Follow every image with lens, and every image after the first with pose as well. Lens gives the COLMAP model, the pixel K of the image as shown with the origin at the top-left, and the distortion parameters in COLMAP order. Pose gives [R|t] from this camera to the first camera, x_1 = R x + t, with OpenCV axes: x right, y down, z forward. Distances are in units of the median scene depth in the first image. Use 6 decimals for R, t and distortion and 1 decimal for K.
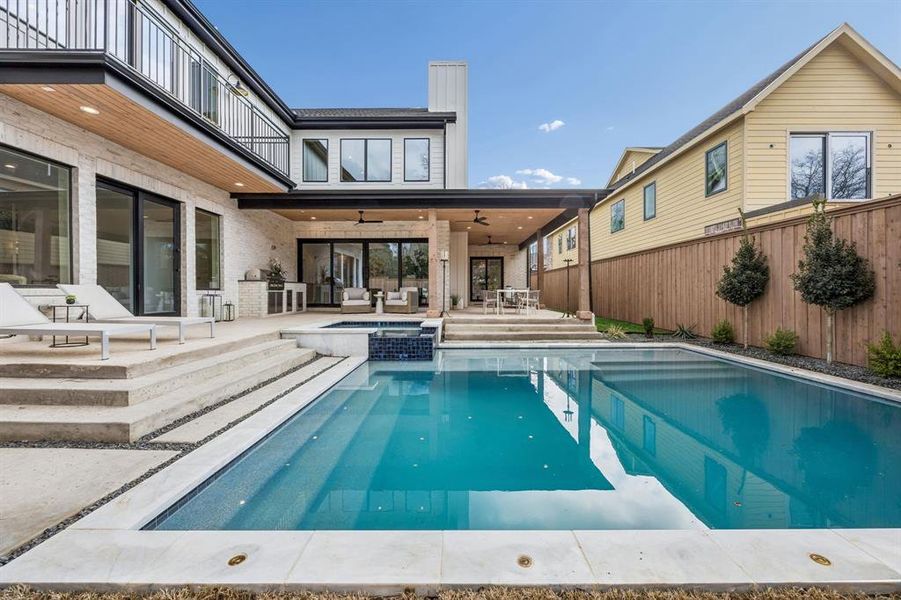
lens RADIAL K [[346.0, 0, 454.4], [0, 346.0, 297.1], [0, 0, 1]] dist [0.000433, 0.000007]
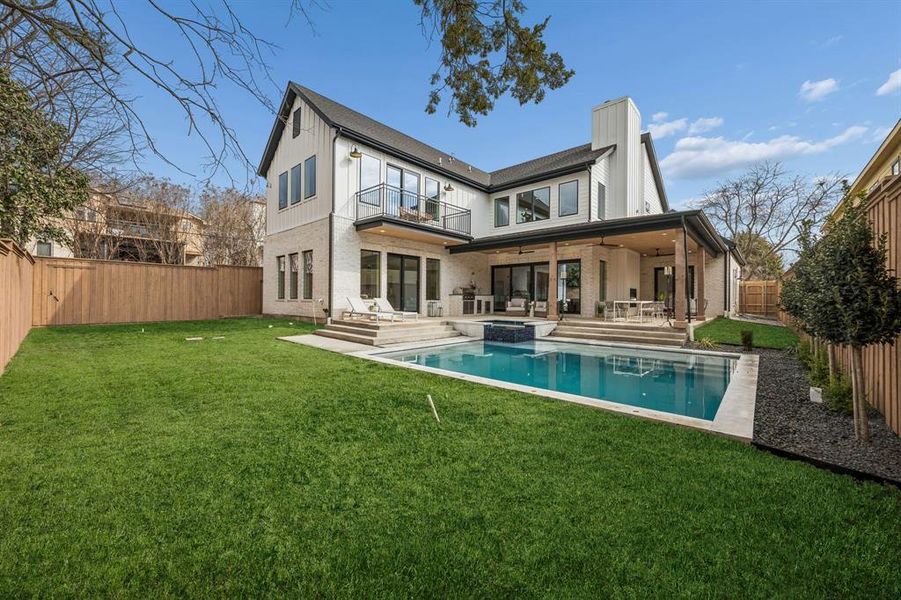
lens RADIAL K [[346.0, 0, 454.4], [0, 346.0, 297.1], [0, 0, 1]] dist [0.000433, 0.000007]
pose [[0.748249, -0.000052, -0.663418, 0.566152], [-0.016455, 0.999691, -0.018637, -0.002496], [0.663213, 0.024862, 0.748017, -0.304329]]
